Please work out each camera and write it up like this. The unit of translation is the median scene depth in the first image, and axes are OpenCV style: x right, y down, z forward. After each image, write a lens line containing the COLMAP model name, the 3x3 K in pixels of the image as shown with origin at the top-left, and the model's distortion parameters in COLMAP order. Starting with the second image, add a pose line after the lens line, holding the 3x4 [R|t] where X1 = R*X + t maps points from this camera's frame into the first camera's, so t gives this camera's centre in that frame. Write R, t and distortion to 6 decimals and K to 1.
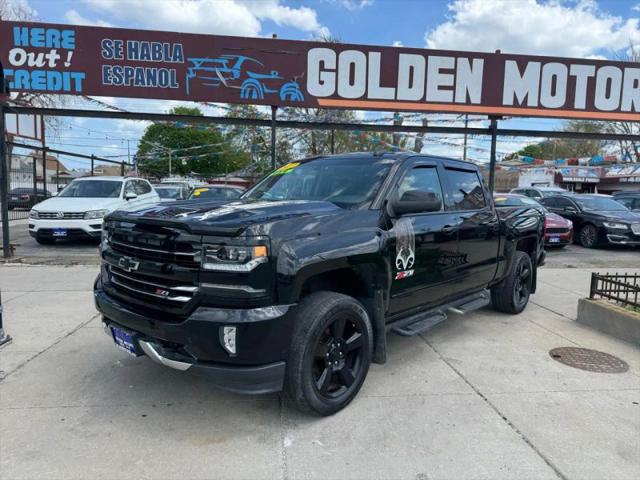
lens RADIAL K [[446.9, 0, 320.0], [0, 446.9, 240.0], [0, 0, 1]] dist [0.030679, -0.041802]
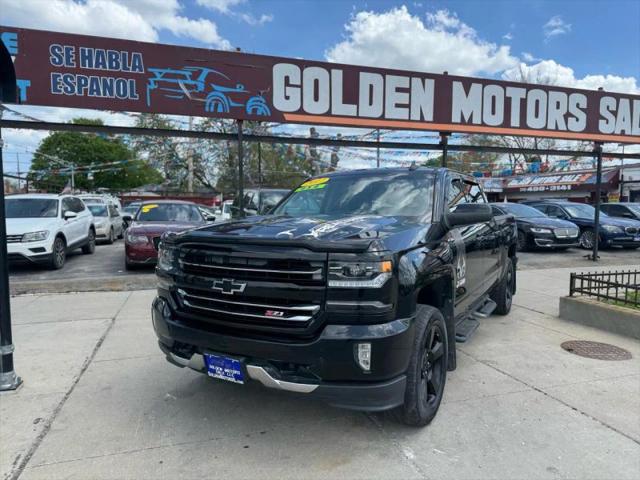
lens RADIAL K [[446.6, 0, 322.8], [0, 446.6, 240.7], [0, 0, 1]] dist [0.044786, -0.058875]
pose [[0.980267, -0.036113, 0.194351, -0.125435], [0.041476, 0.998861, -0.023593, -0.003977], [-0.193278, 0.031188, 0.980648, 0.008546]]
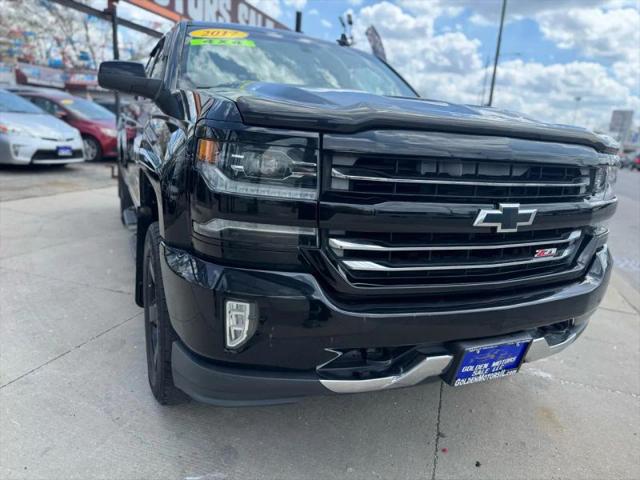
lens RADIAL K [[446.6, 0, 322.8], [0, 446.6, 240.7], [0, 0, 1]] dist [0.044786, -0.058875]
pose [[0.410177, -0.206155, 0.888400, -0.296544], [0.021511, 0.976033, 0.216559, -0.011224], [-0.911752, -0.069717, 0.404780, 0.300798]]
